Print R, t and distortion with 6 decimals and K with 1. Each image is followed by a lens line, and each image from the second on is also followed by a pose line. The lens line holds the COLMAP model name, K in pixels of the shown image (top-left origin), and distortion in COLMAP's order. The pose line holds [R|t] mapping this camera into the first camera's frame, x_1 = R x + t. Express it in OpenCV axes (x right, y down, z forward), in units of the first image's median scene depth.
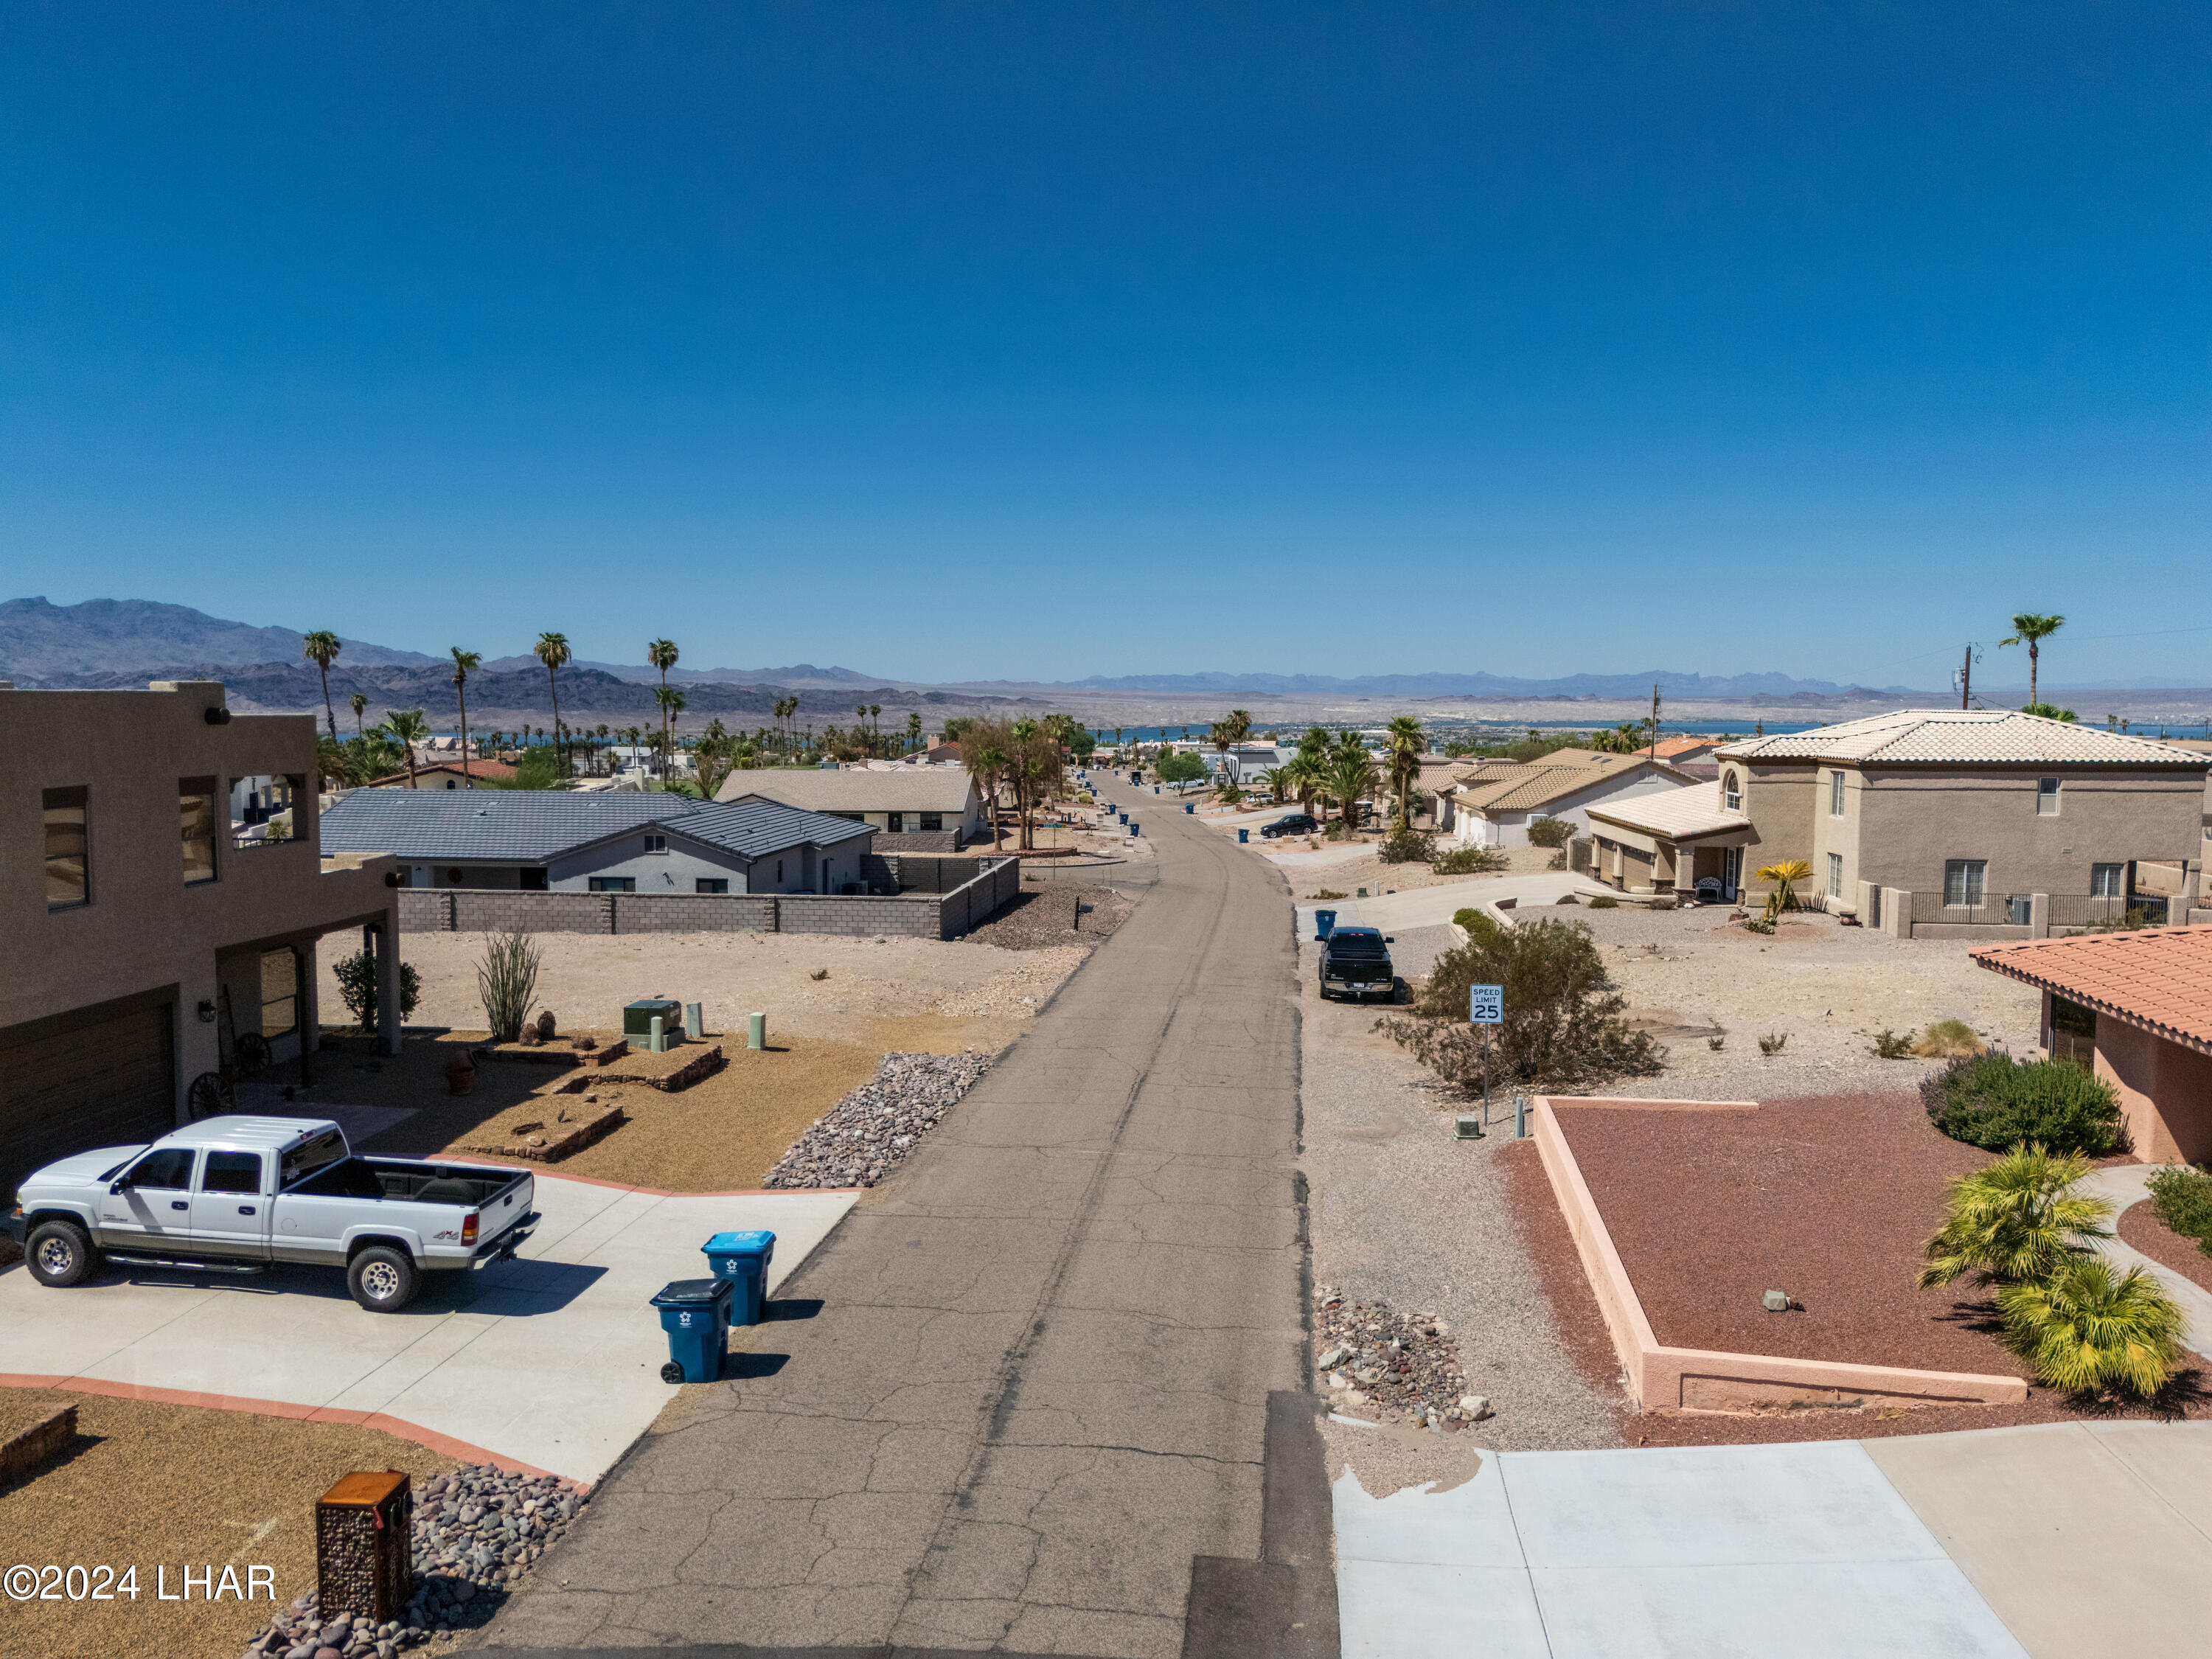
lens RADIAL K [[1655.2, 0, 1106.0], [0, 1655.2, 829.5], [0, 0, 1]] dist [0.022308, -0.006980]
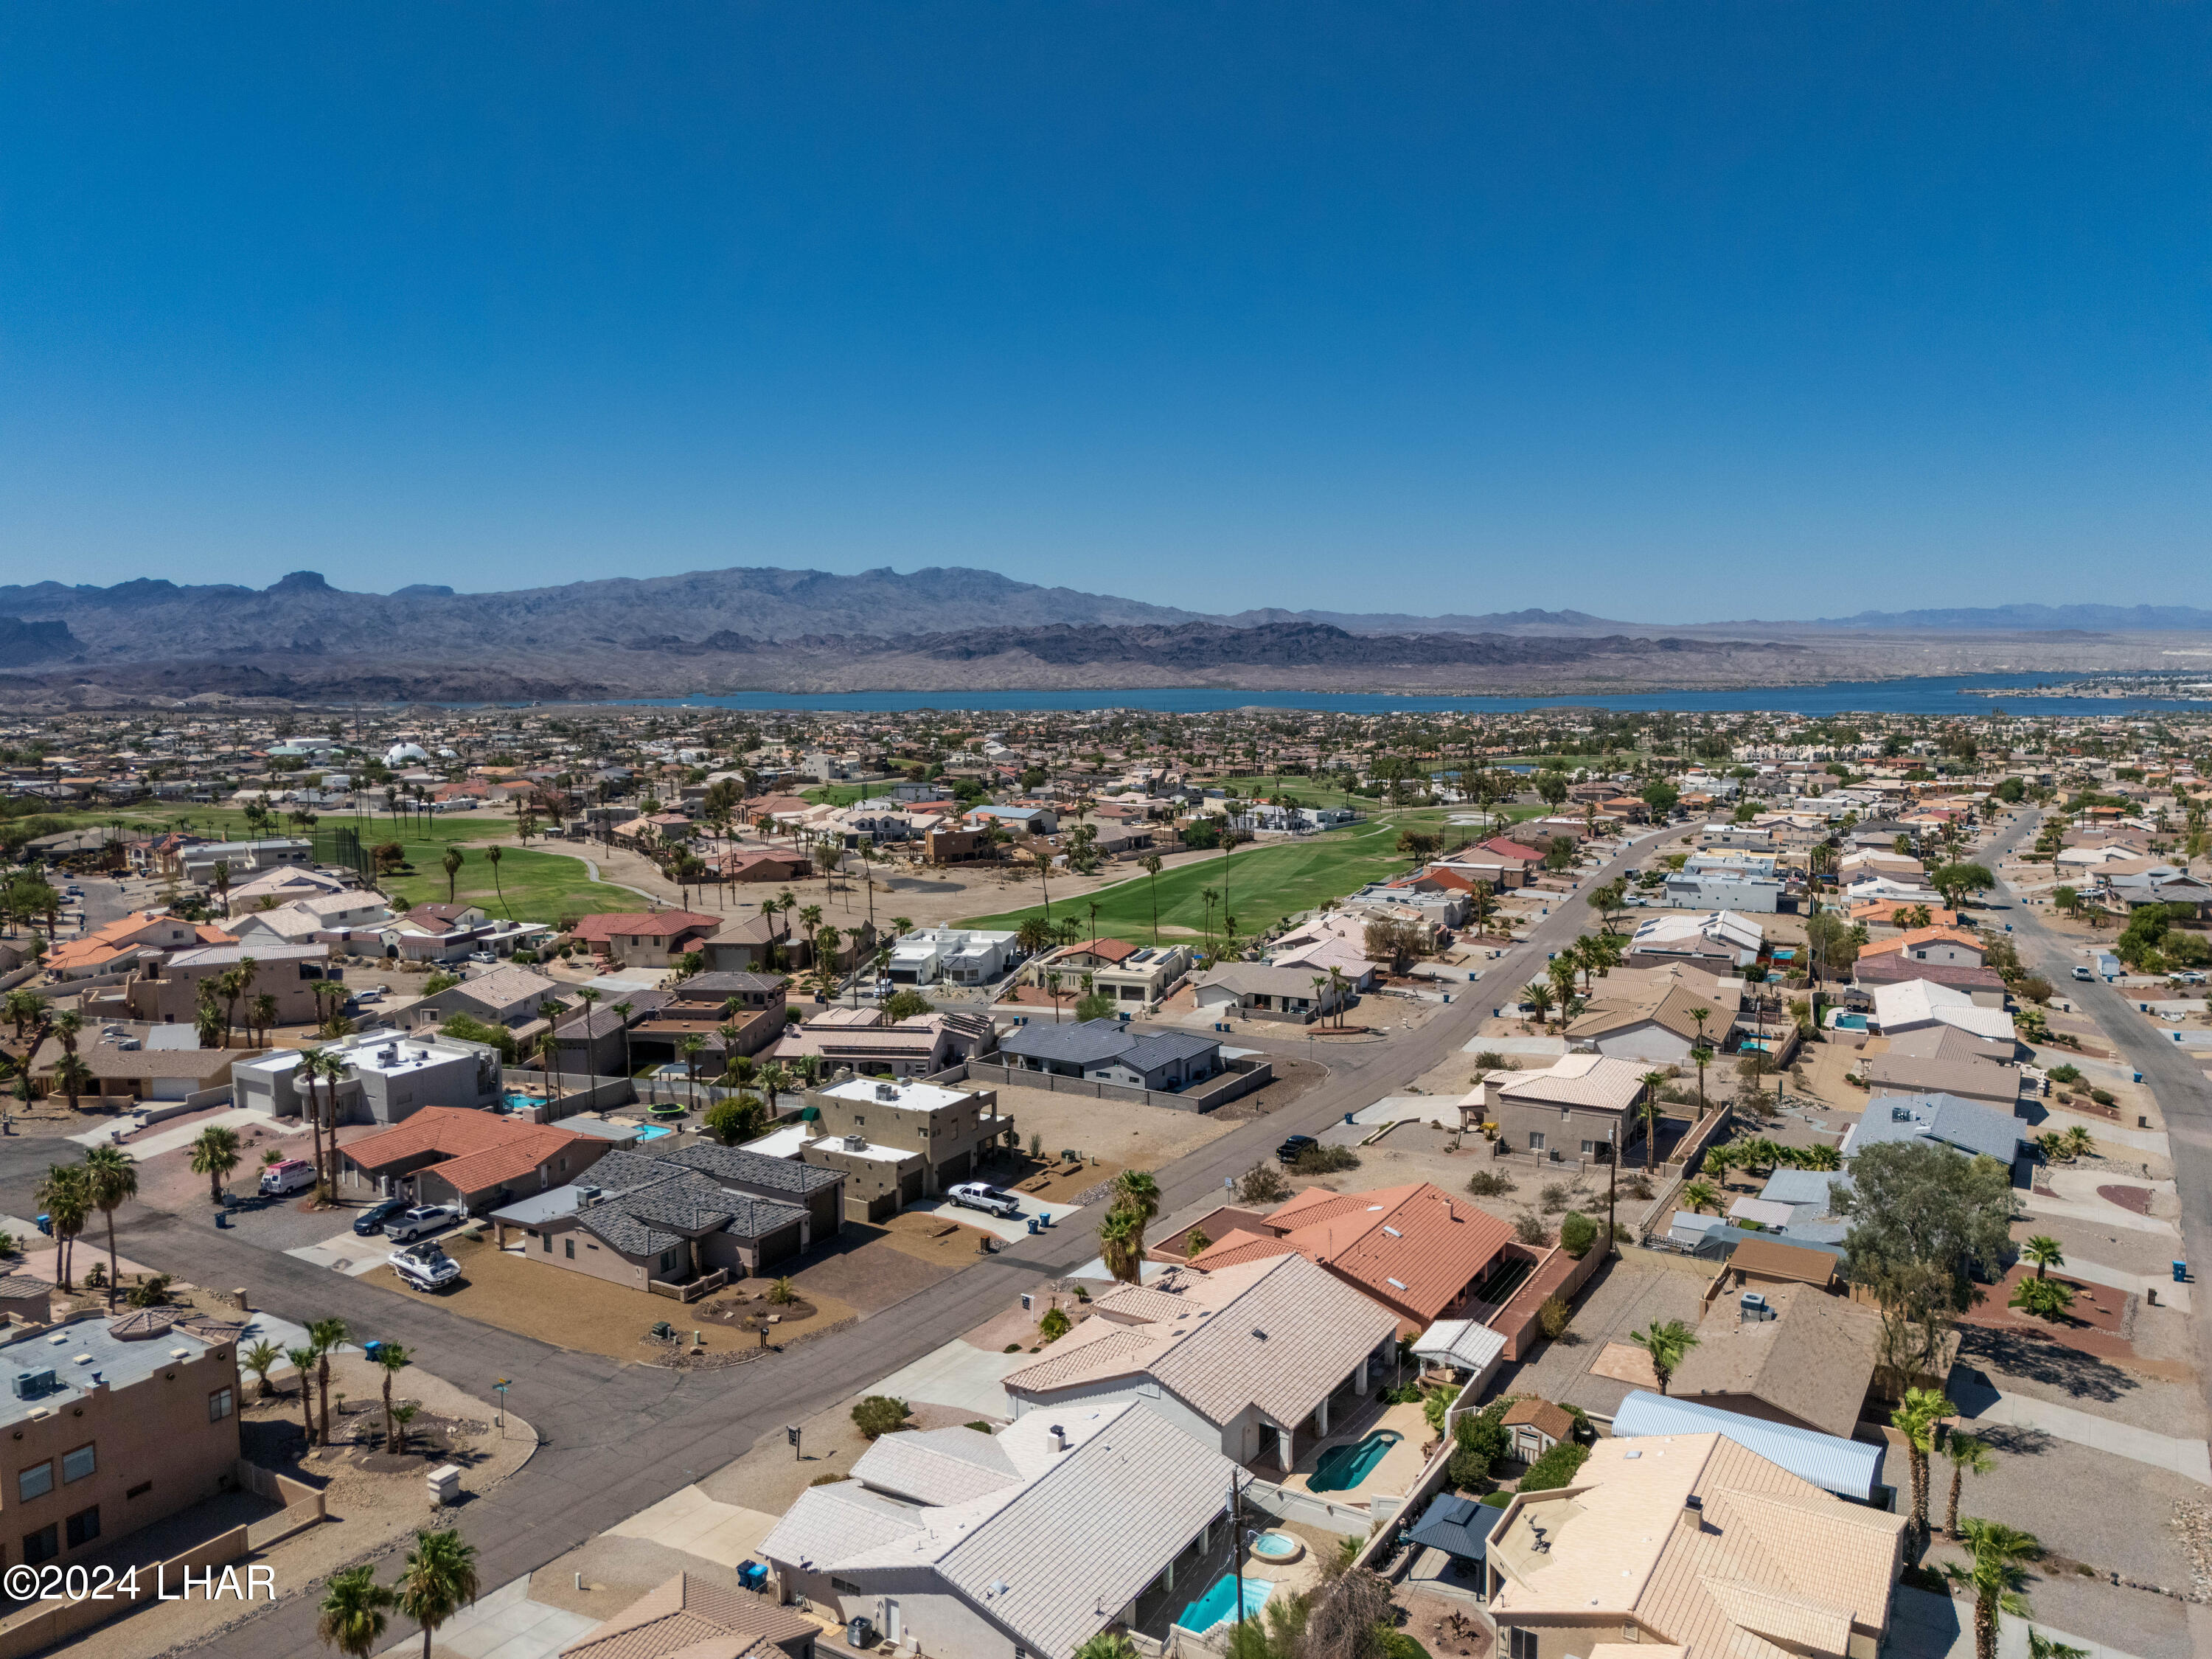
lens RADIAL K [[1615.3, 0, 1106.0], [0, 1615.3, 829.5], [0, 0, 1]] dist [0.030262, -0.000178]
pose [[0.907945, 0.045468, -0.416615, 2.597677], [-0.032083, 0.998721, 0.039077, -1.528458], [0.417859, -0.022113, 0.908243, -4.667262]]
